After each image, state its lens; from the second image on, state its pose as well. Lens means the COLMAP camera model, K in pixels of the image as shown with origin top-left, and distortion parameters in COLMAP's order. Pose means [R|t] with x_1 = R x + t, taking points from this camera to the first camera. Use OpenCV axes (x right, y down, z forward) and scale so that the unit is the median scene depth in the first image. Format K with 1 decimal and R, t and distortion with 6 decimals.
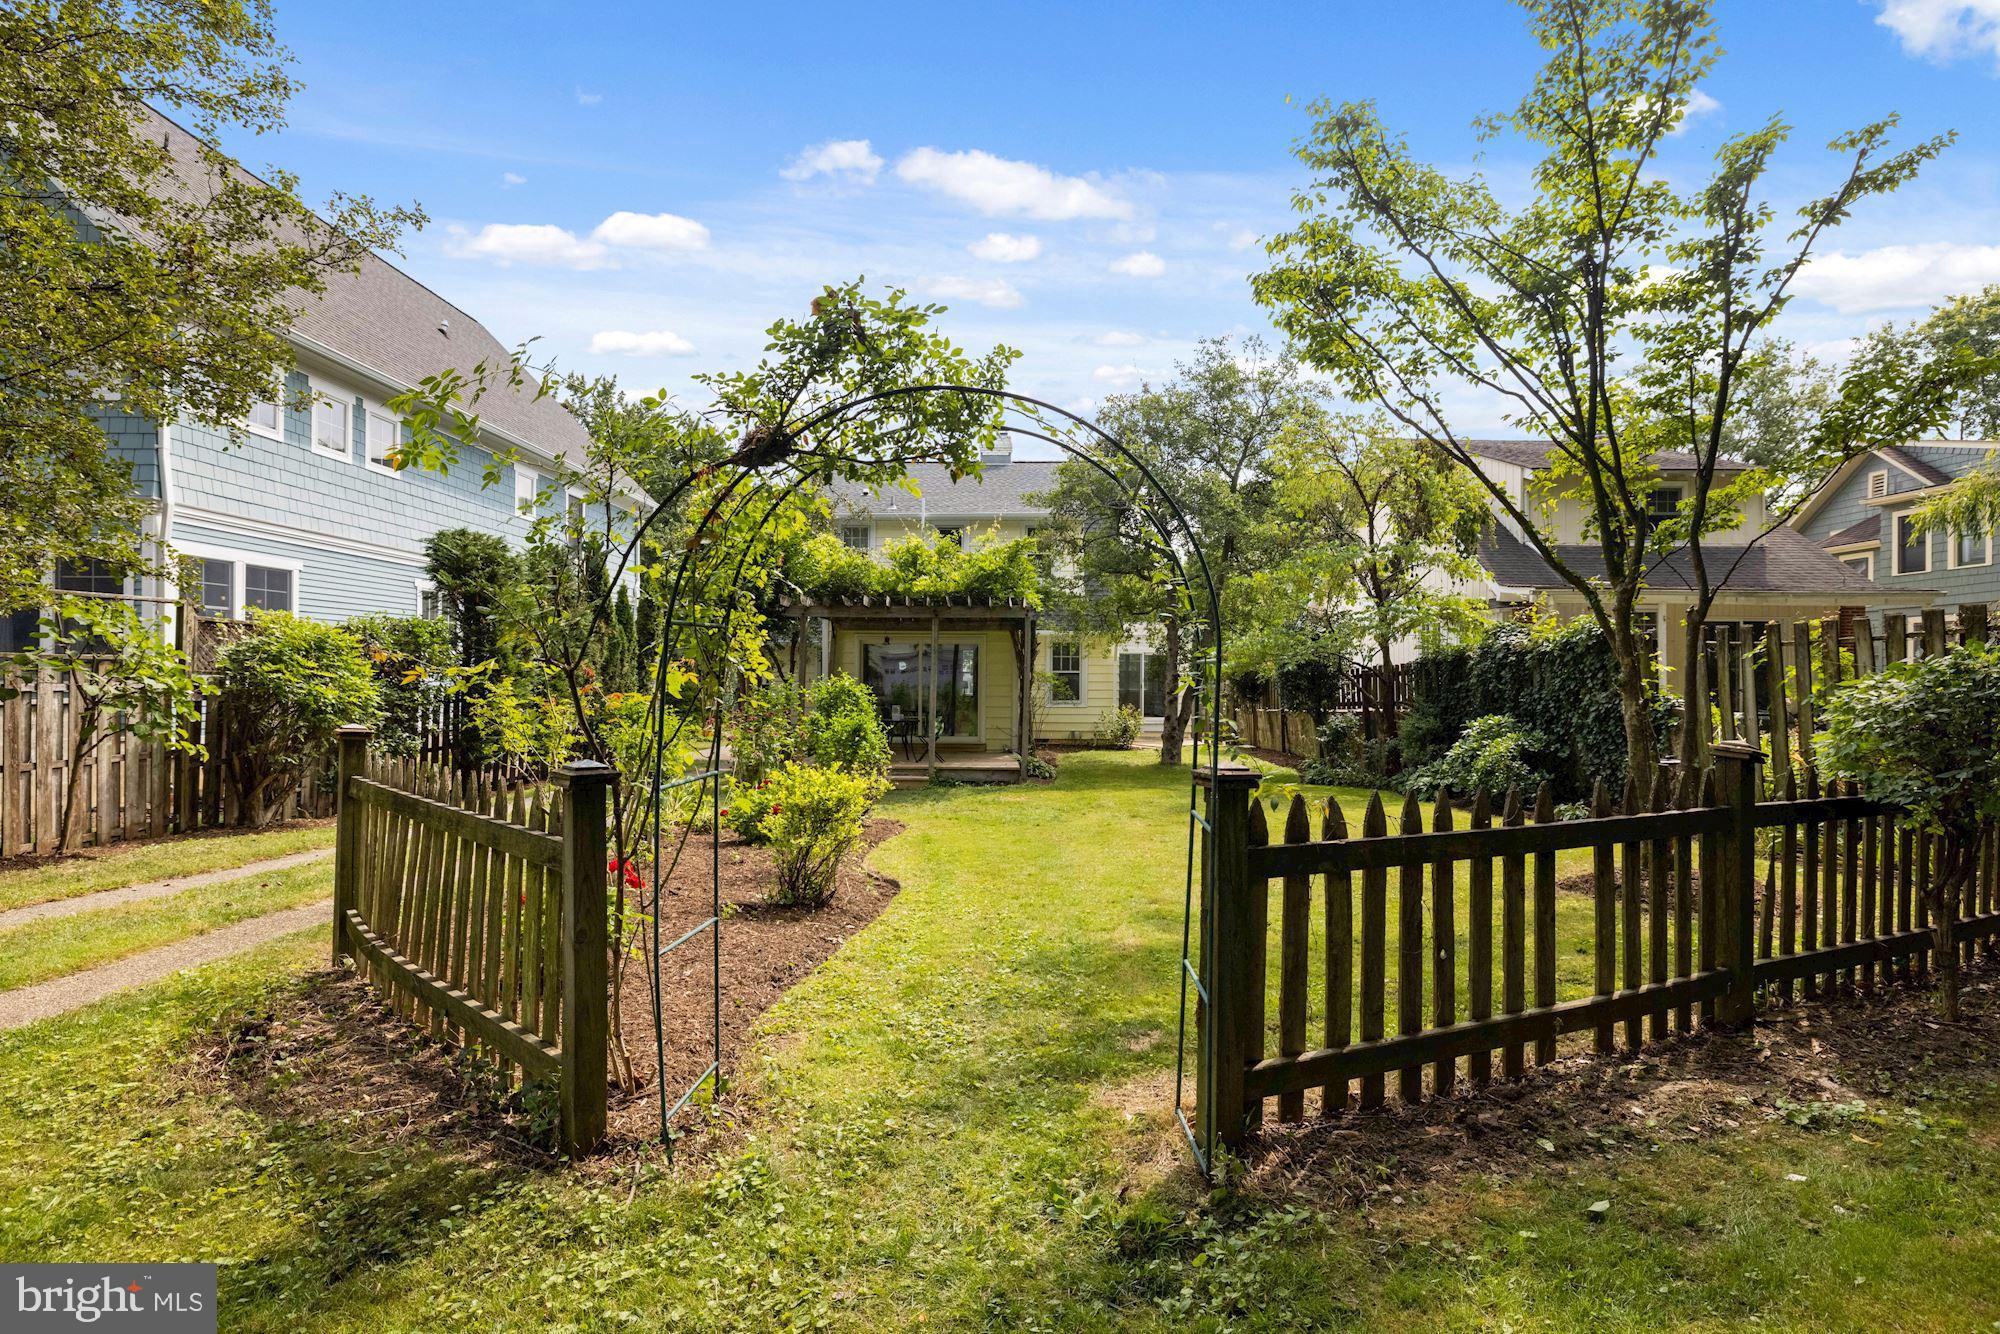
lens RADIAL K [[948.3, 0, 1000.0], [0, 948.3, 667.0], [0, 0, 1]] dist [-0.015602, 0.000018]
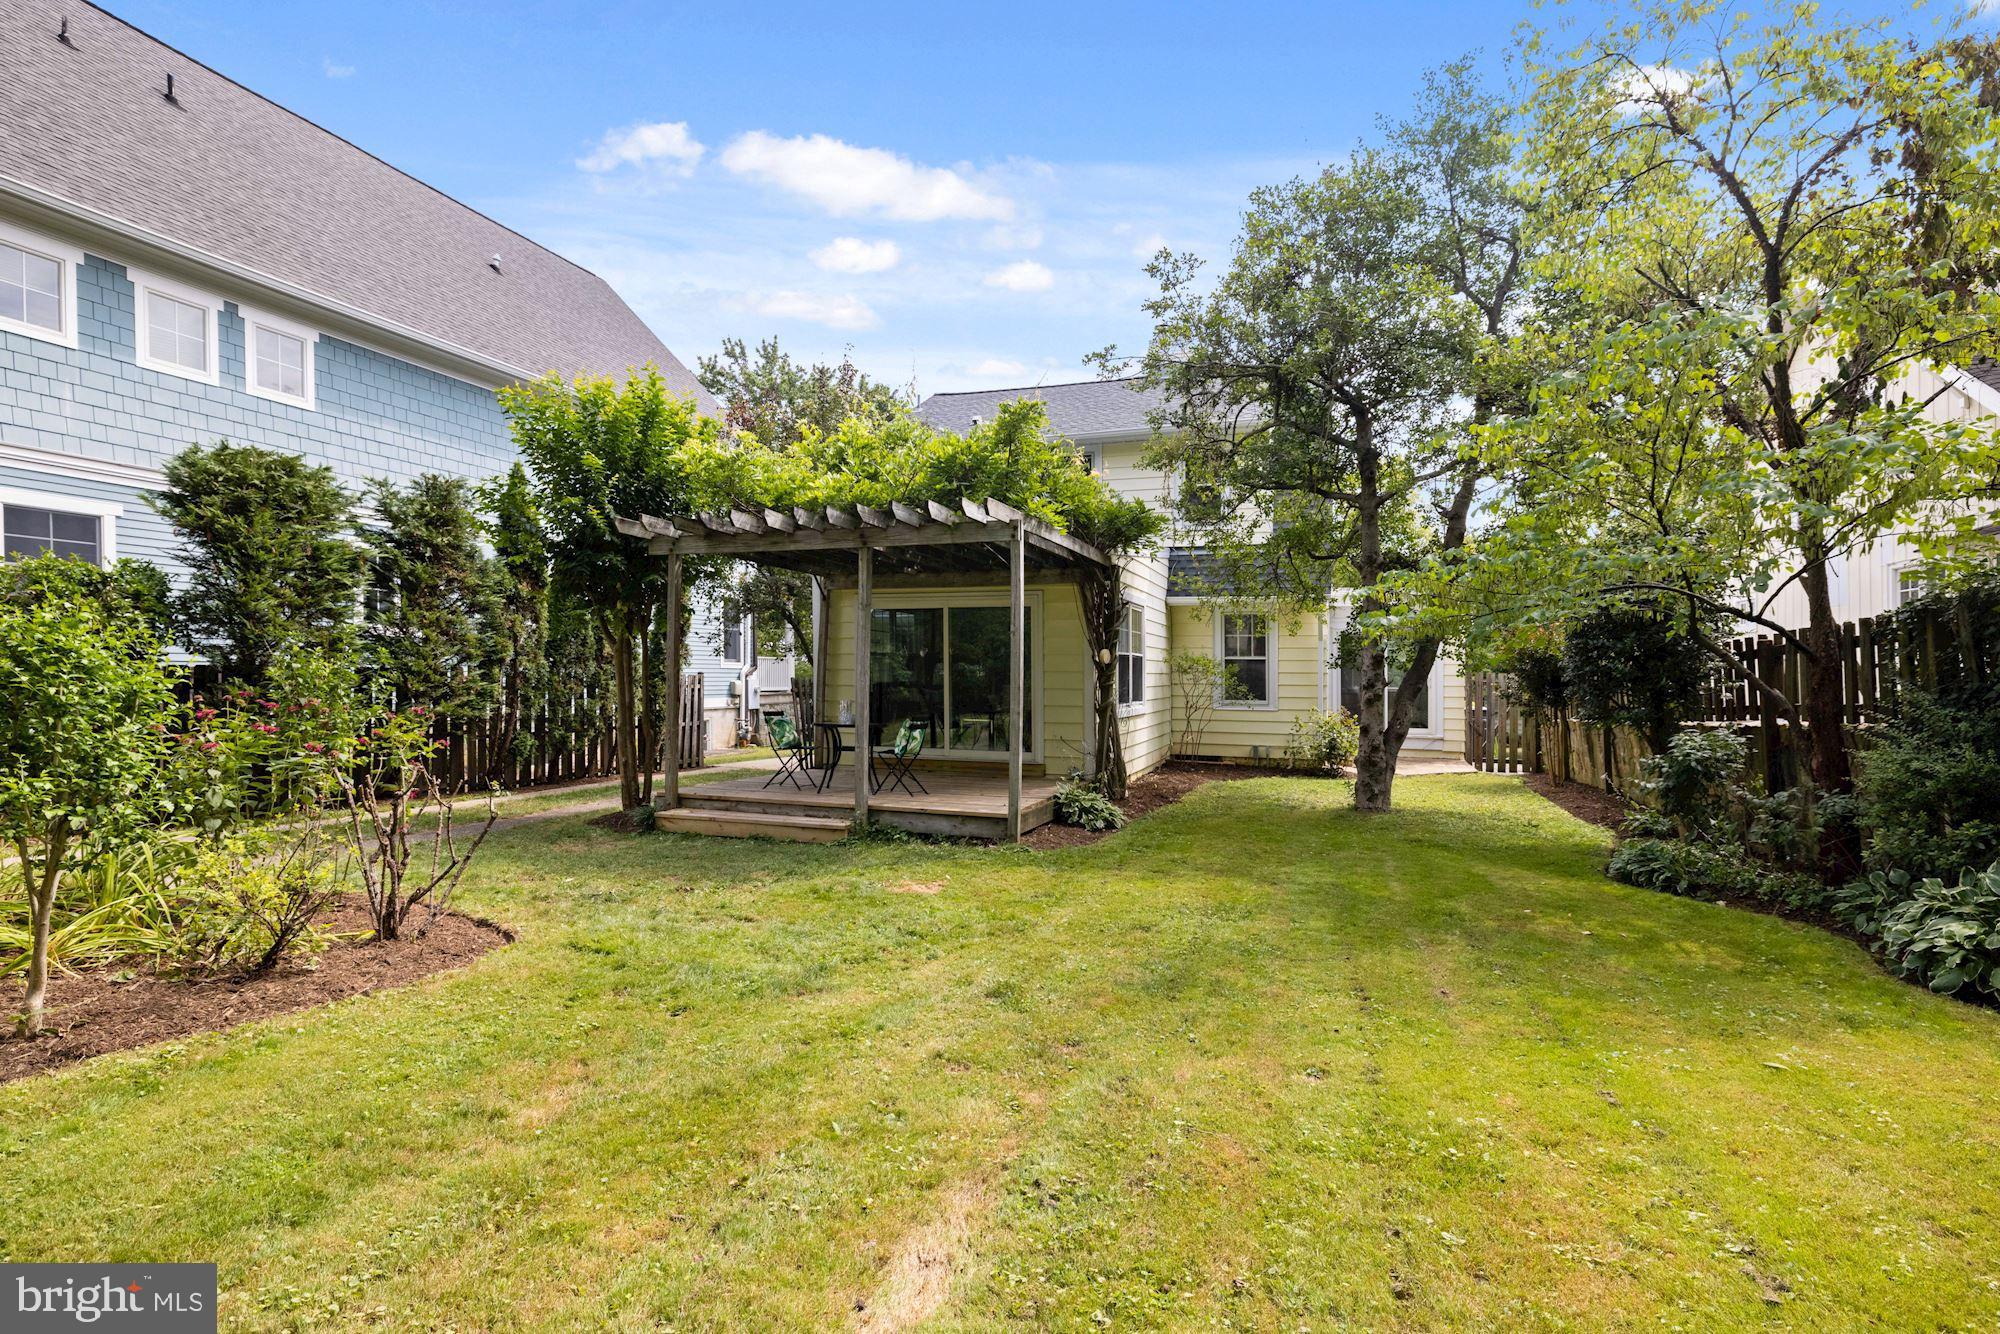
lens RADIAL K [[948.3, 0, 1000.0], [0, 948.3, 667.0], [0, 0, 1]] dist [-0.015602, 0.000018]
pose [[0.945673, 0.001814, -0.325115, 0.189875], [-0.002766, 0.999993, -0.002468, 0.021074], [0.325108, 0.003233, 0.945671, 0.465141]]
